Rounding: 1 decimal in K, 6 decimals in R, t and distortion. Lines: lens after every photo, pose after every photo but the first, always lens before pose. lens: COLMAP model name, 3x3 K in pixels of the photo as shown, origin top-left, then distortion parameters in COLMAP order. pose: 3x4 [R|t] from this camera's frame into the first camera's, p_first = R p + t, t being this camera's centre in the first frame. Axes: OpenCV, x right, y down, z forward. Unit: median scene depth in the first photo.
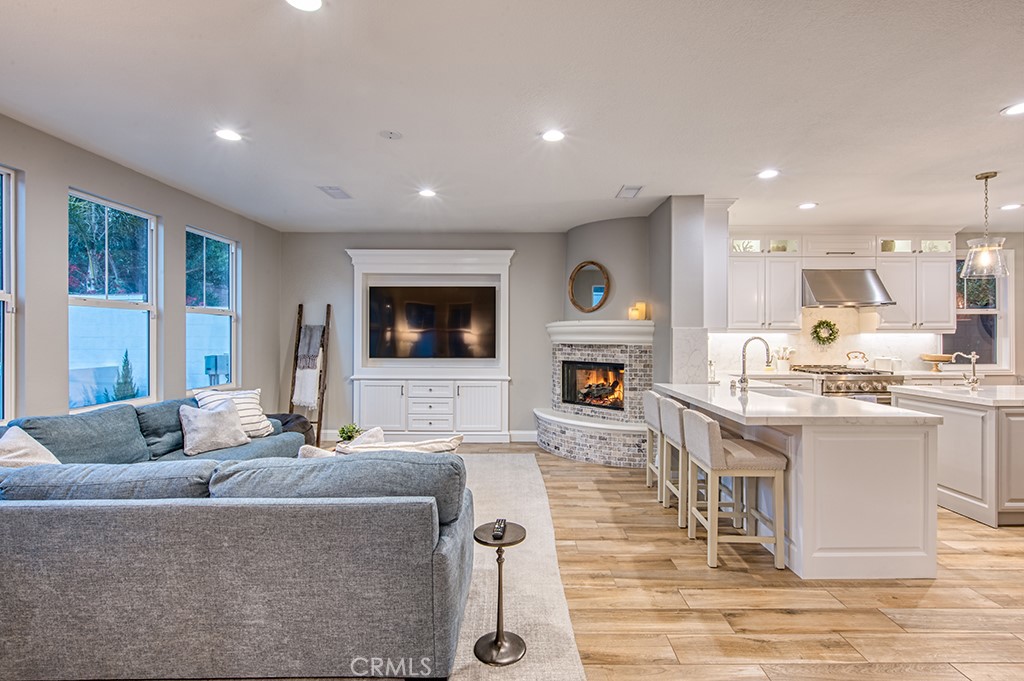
lens RADIAL K [[476.6, 0, 516.4], [0, 476.6, 337.2], [0, 0, 1]] dist [-0.001910, -0.000278]
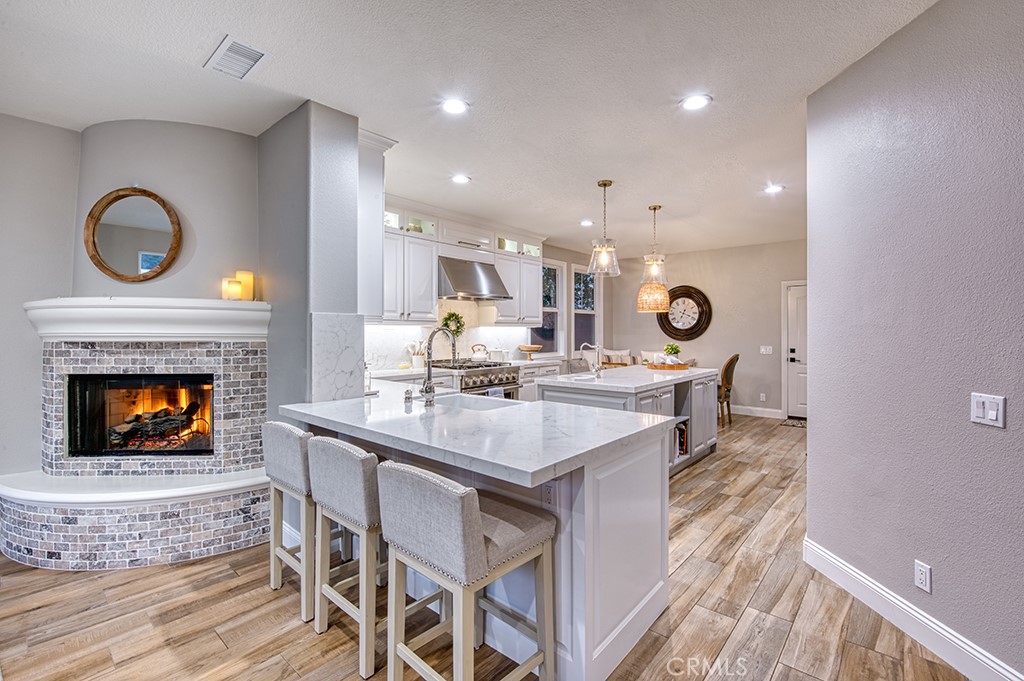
lens RADIAL K [[442.3, 0, 518.6], [0, 442.3, 332.2], [0, 0, 1]] dist [-0.013729, -0.000979]
pose [[0.637757, -0.001010, 0.770237, 0.049516], [0.003149, 0.999994, -0.001296, 0.006224], [-0.770231, 0.003252, 0.637757, 0.364422]]
